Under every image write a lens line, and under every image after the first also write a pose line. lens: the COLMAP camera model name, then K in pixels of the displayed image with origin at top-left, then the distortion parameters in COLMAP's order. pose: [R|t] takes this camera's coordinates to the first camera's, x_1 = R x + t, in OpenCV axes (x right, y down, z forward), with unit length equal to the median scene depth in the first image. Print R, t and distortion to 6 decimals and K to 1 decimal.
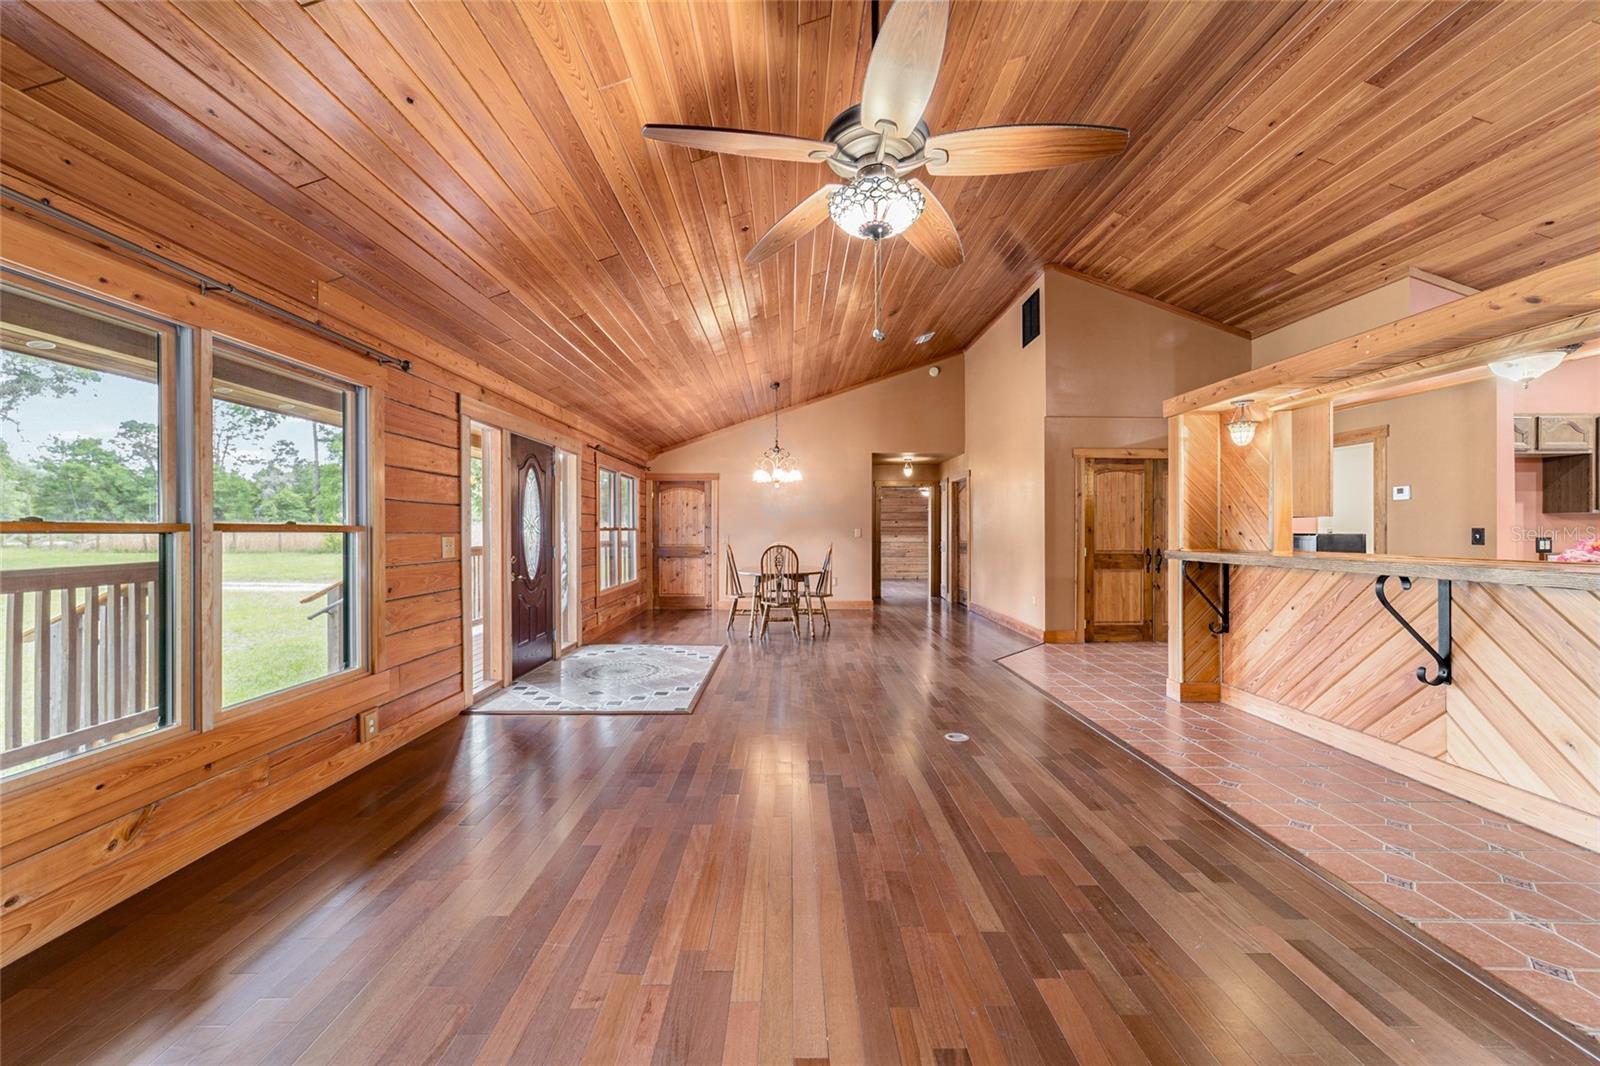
lens RADIAL K [[617.1, 0, 795.9], [0, 617.1, 527.2], [0, 0, 1]] dist [-0.016445, 0.008199]
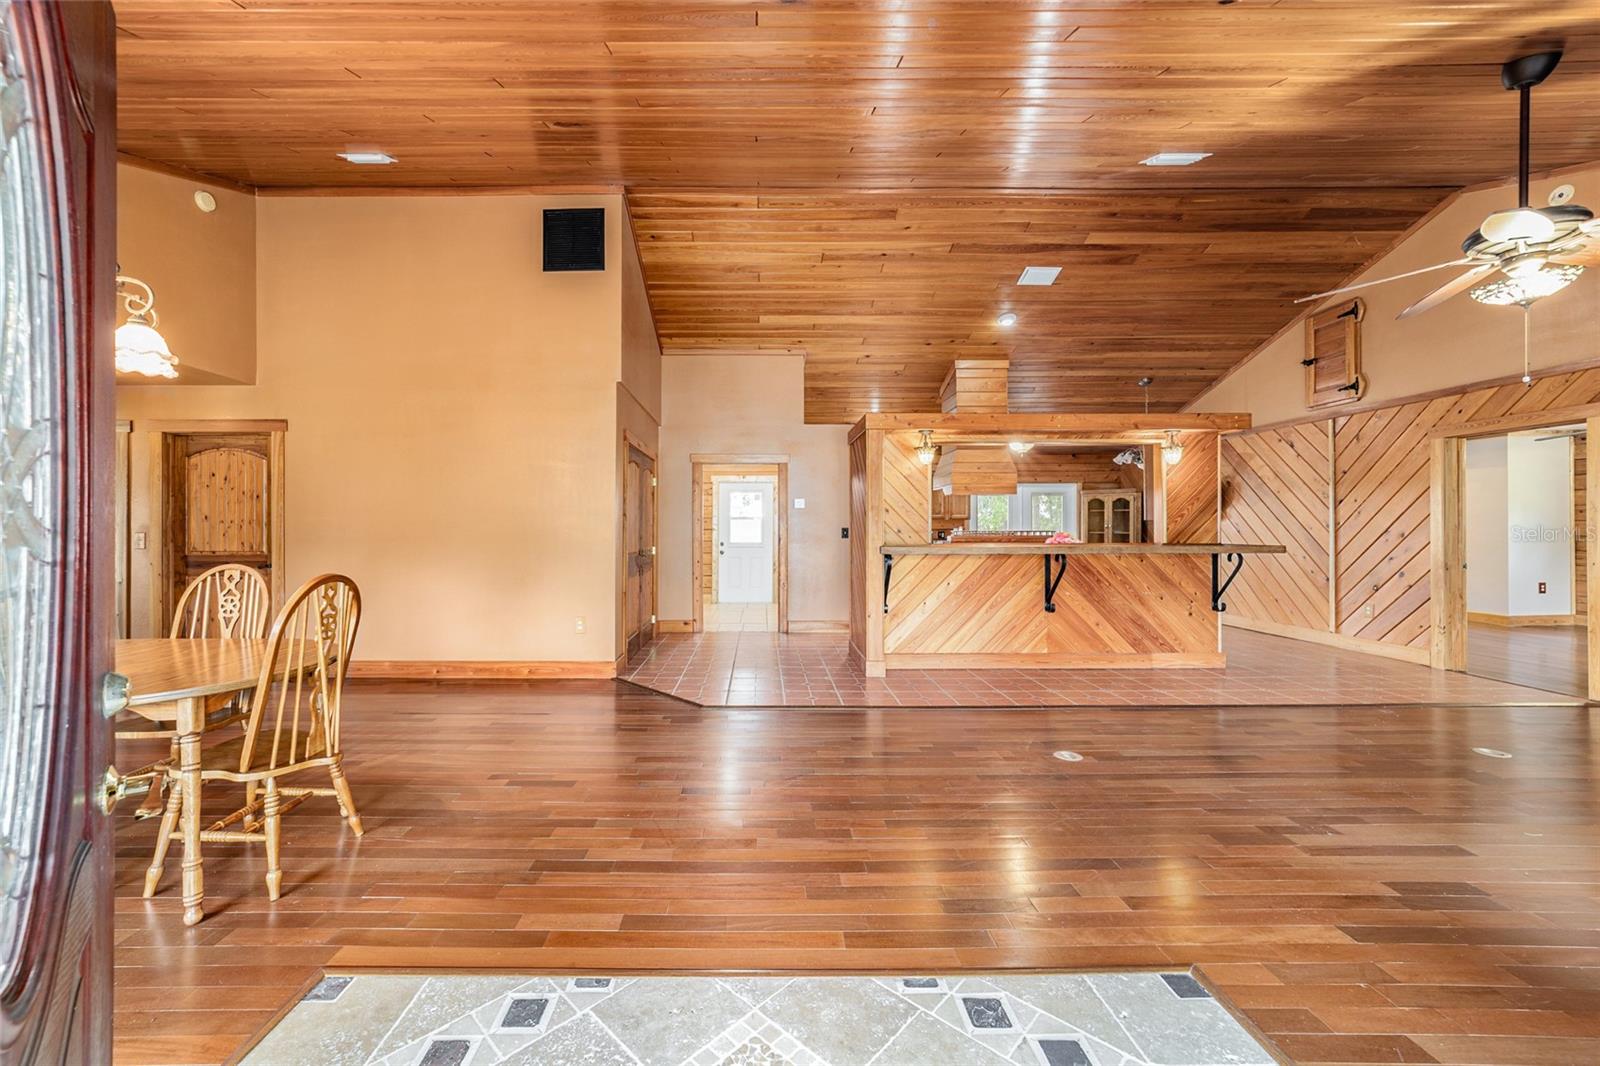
lens RADIAL K [[617.1, 0, 762.9], [0, 617.1, 535.5], [0, 0, 1]] dist [-0.016445, 0.008199]
pose [[0.015588, -0.012227, 0.999804, -0.401604], [-0.003167, 0.999920, 0.012278, 0.002106], [-0.999873, -0.003358, 0.015548, 0.881937]]
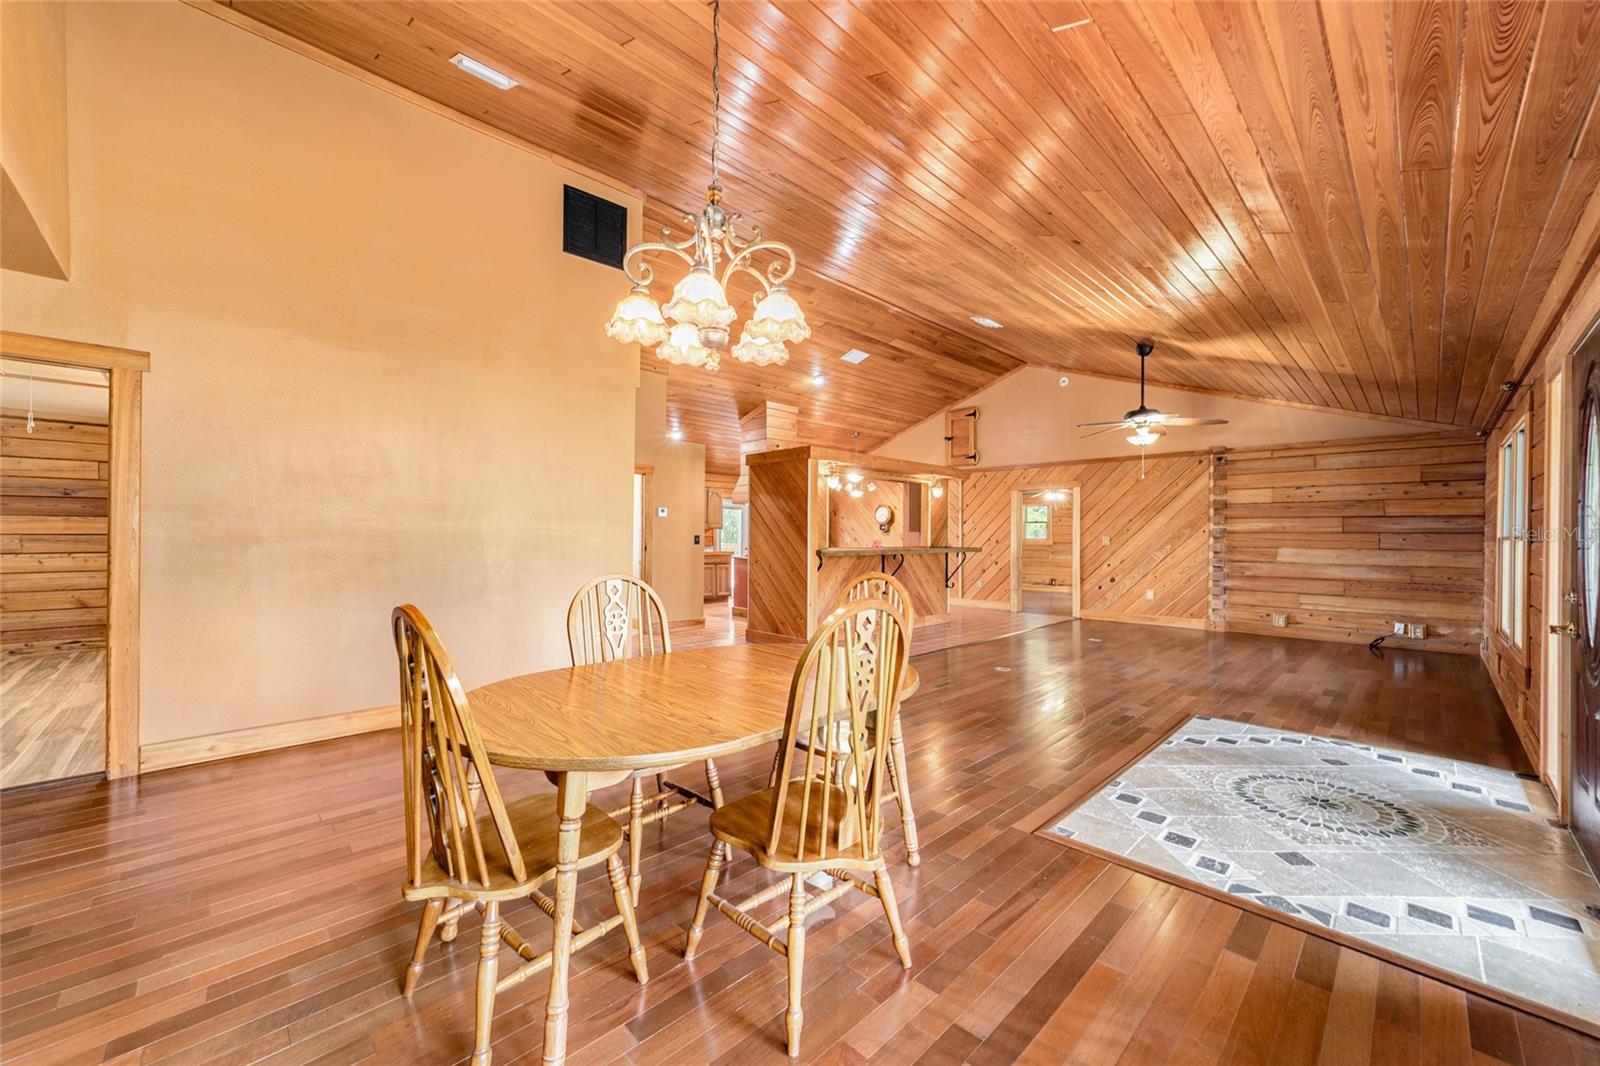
lens RADIAL K [[617.1, 0, 795.8], [0, 617.1, 537.7], [0, 0, 1]] dist [-0.016445, 0.008199]
pose [[-0.688648, -0.004596, 0.725081, -0.314396], [-0.008682, 0.999960, -0.001907, 0.007225], [-0.725043, -0.007608, -0.688661, 1.510590]]
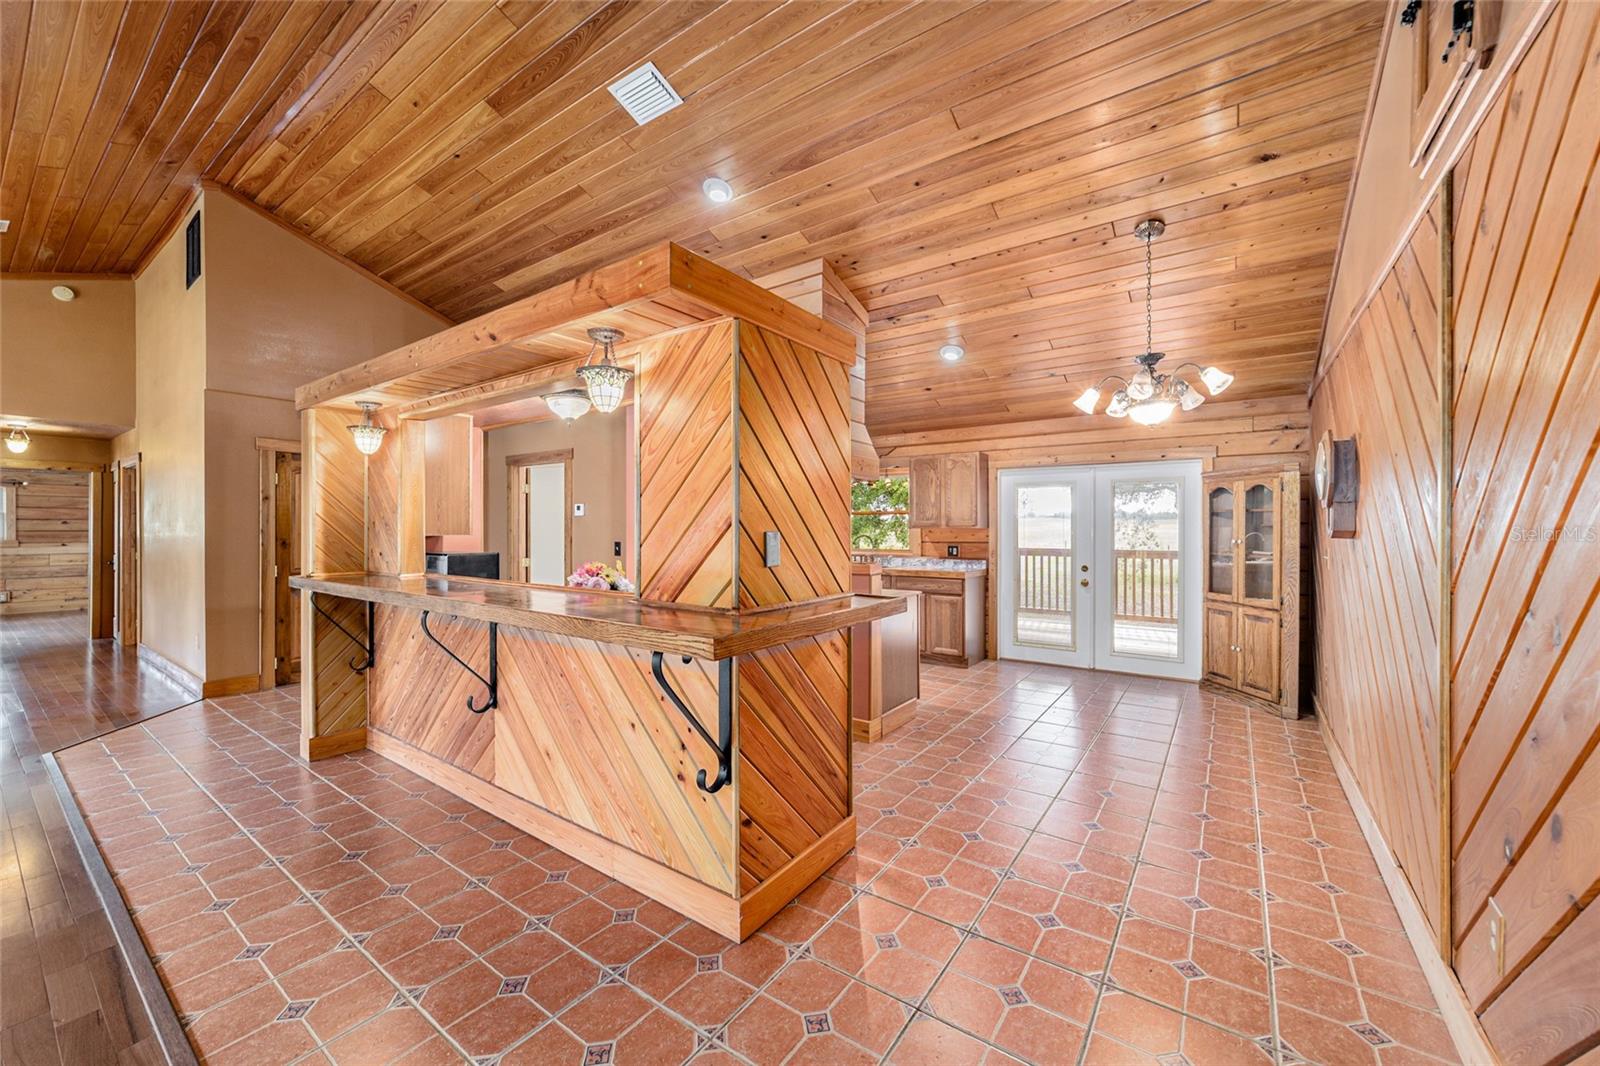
lens RADIAL K [[617.1, 0, 803.7], [0, 617.1, 527.5], [0, 0, 1]] dist [-0.016445, 0.008199]
pose [[0.589874, 0.001636, 0.807494, 0.258993], [-0.005500, 0.999983, 0.001991, -0.022882], [-0.807477, -0.005616, 0.589873, -0.005738]]
